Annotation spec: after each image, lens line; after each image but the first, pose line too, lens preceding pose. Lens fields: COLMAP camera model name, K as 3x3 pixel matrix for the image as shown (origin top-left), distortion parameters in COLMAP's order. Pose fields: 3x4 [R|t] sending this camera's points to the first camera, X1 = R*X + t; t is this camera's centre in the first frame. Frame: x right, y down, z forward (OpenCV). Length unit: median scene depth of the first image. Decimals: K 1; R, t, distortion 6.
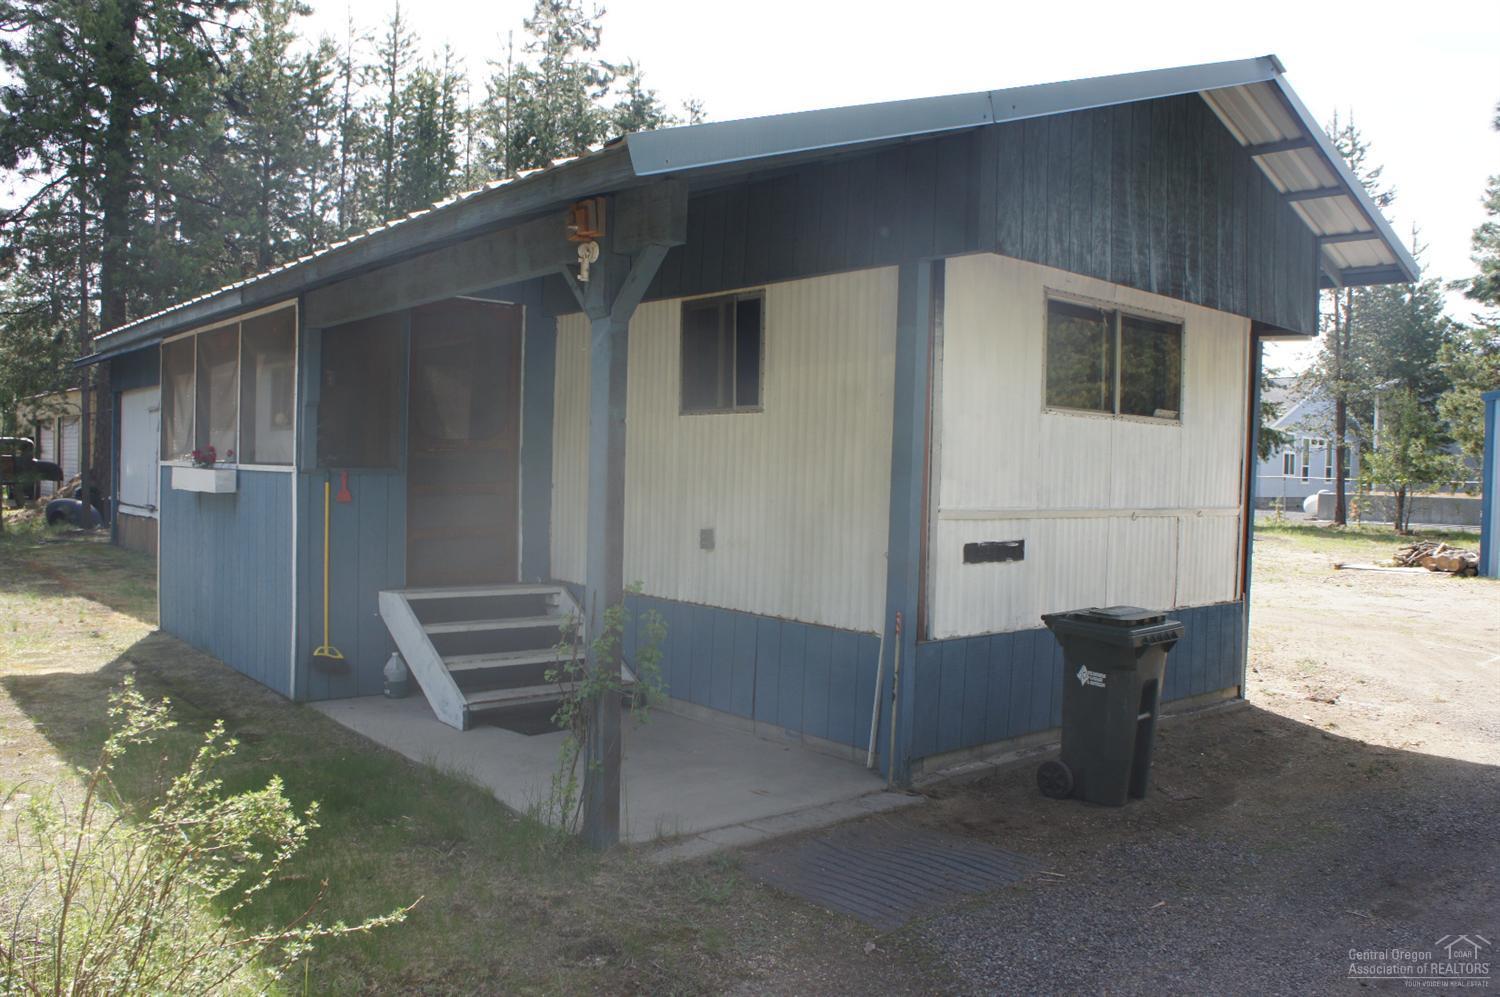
lens RADIAL K [[1197.3, 0, 764.2], [0, 1197.3, 495.2], [0, 0, 1]] dist [-0.165076, 0.102221]
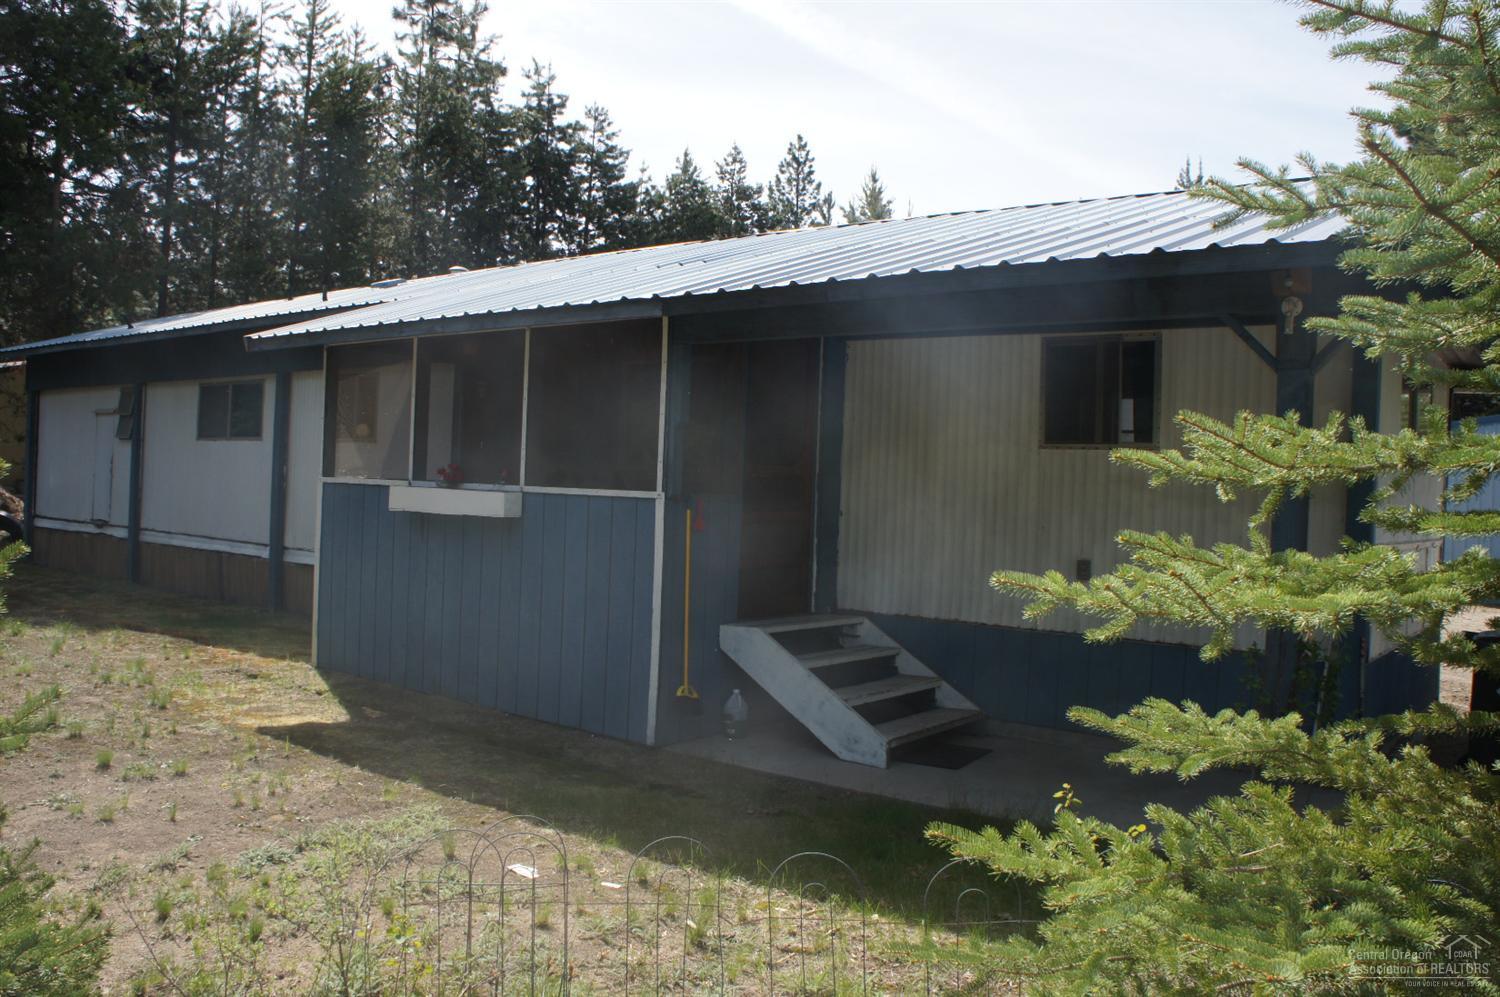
lens RADIAL K [[1197.3, 0, 751.7], [0, 1197.3, 513.2], [0, 0, 1]] dist [-0.165076, 0.102221]
pose [[0.977043, 0.010857, 0.212766, -0.167206], [-0.011834, 0.999924, 0.003320, -0.003840], [-0.212714, -0.005761, 0.977098, 0.018701]]
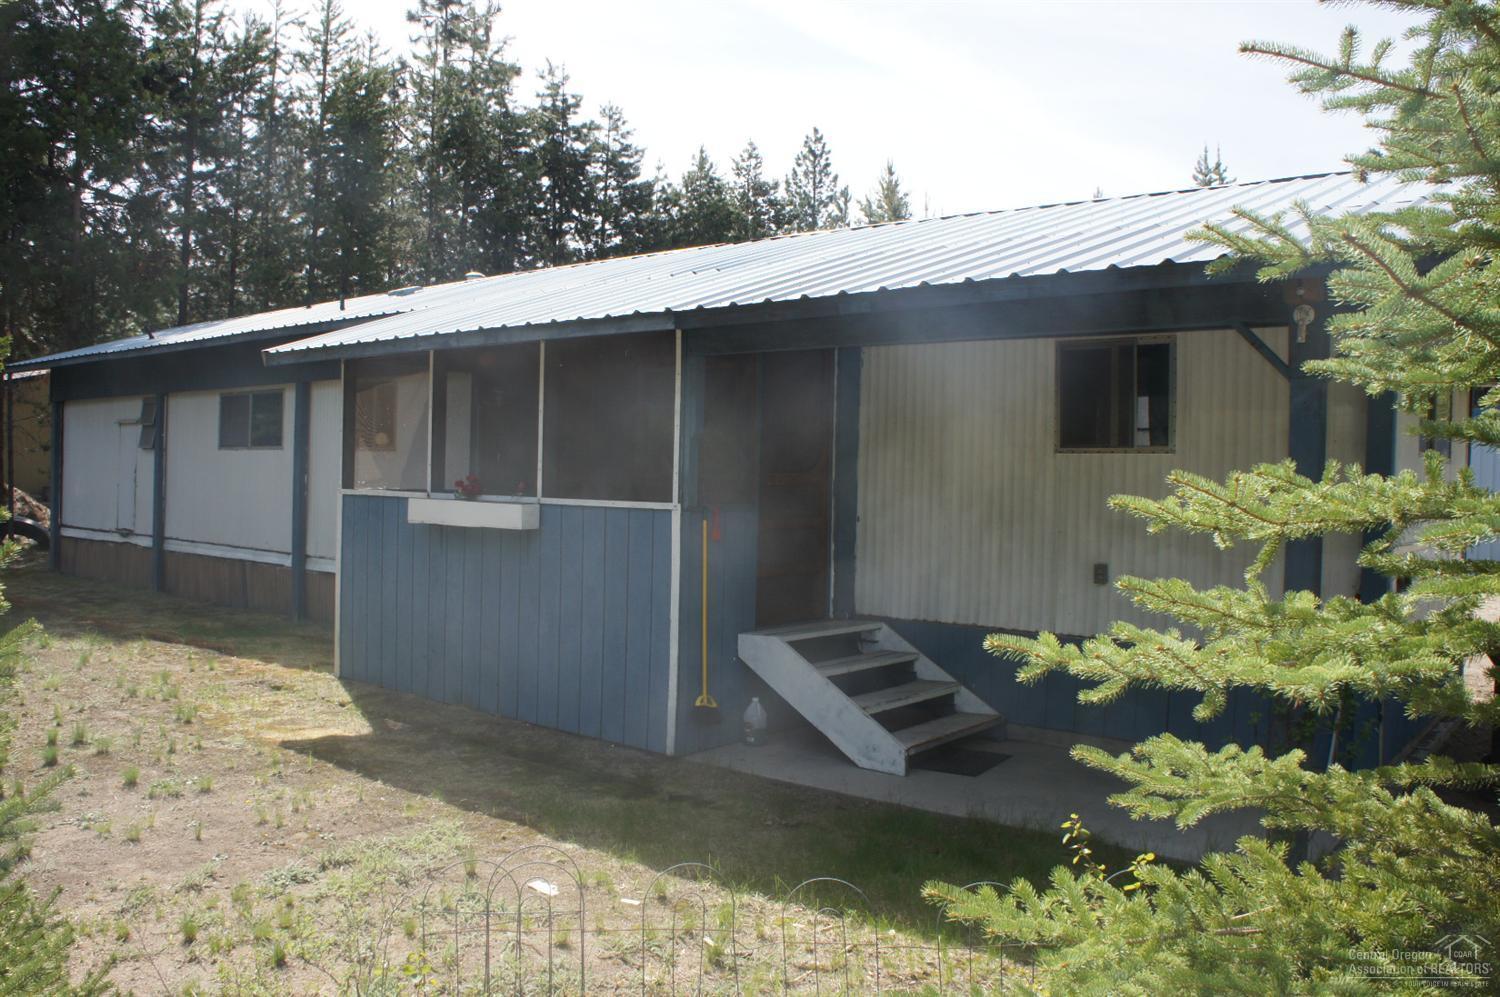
lens RADIAL K [[1197.3, 0, 751.3], [0, 1197.3, 510.9], [0, 0, 1]] dist [-0.165076, 0.102221]
pose [[0.980985, -0.004599, 0.194029, -0.165744], [0.003033, 0.999960, 0.008365, -0.008372], [-0.194060, -0.007618, 0.980960, 0.017541]]
